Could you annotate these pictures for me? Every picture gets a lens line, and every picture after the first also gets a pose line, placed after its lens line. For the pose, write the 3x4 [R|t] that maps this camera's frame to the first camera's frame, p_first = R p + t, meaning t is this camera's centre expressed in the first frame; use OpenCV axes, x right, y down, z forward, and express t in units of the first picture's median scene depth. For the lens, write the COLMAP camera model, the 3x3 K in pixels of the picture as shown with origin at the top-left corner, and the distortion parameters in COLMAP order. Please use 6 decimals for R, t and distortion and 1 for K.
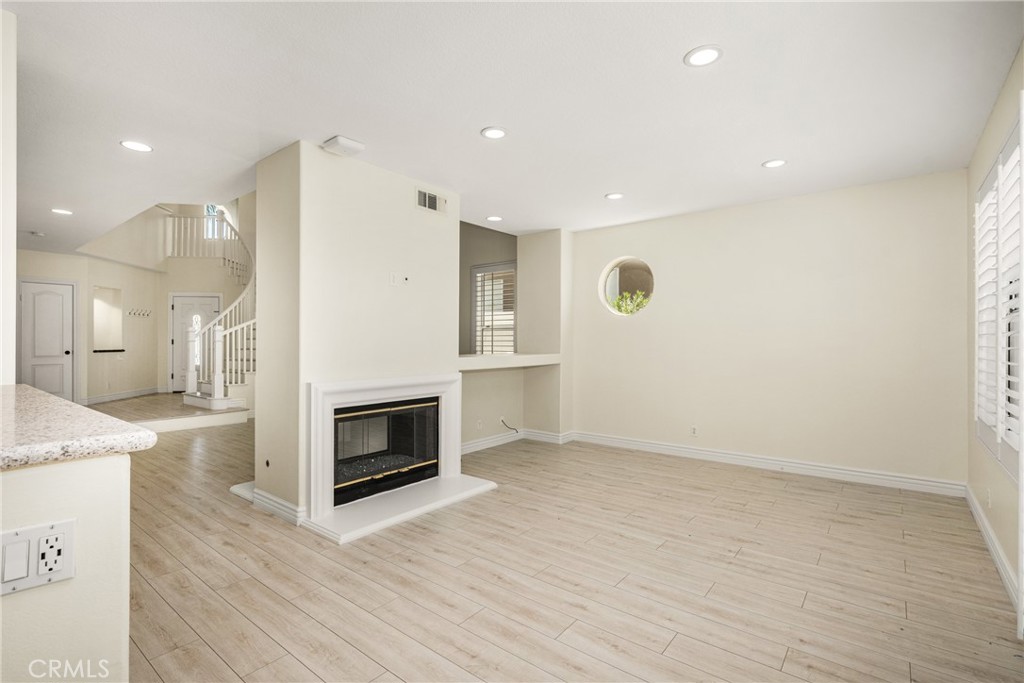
lens RADIAL K [[475.1, 0, 512.0], [0, 475.1, 341.5], [0, 0, 1]] dist [0.001009, 0.000116]
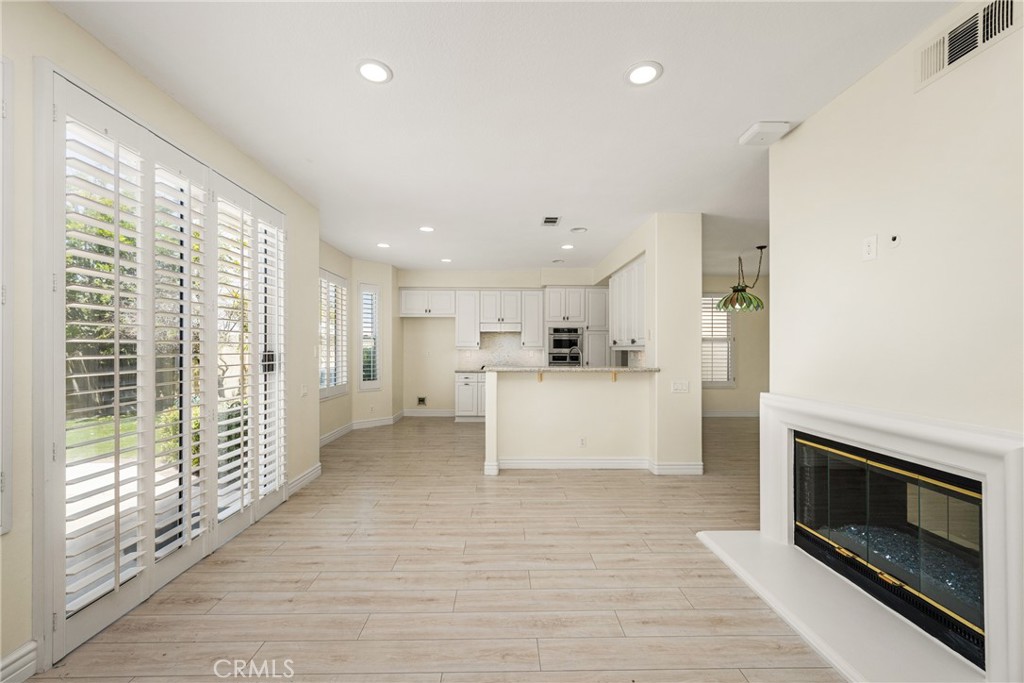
lens RADIAL K [[399.7, 0, 501.4], [0, 399.7, 348.5], [0, 0, 1]] dist [-0.000363, 0.000047]
pose [[-0.773052, -0.005633, -0.634318, 0.680674], [-0.006124, 0.999980, -0.001417, 0.000776], [0.634313, 0.002789, -0.773071, 1.702962]]
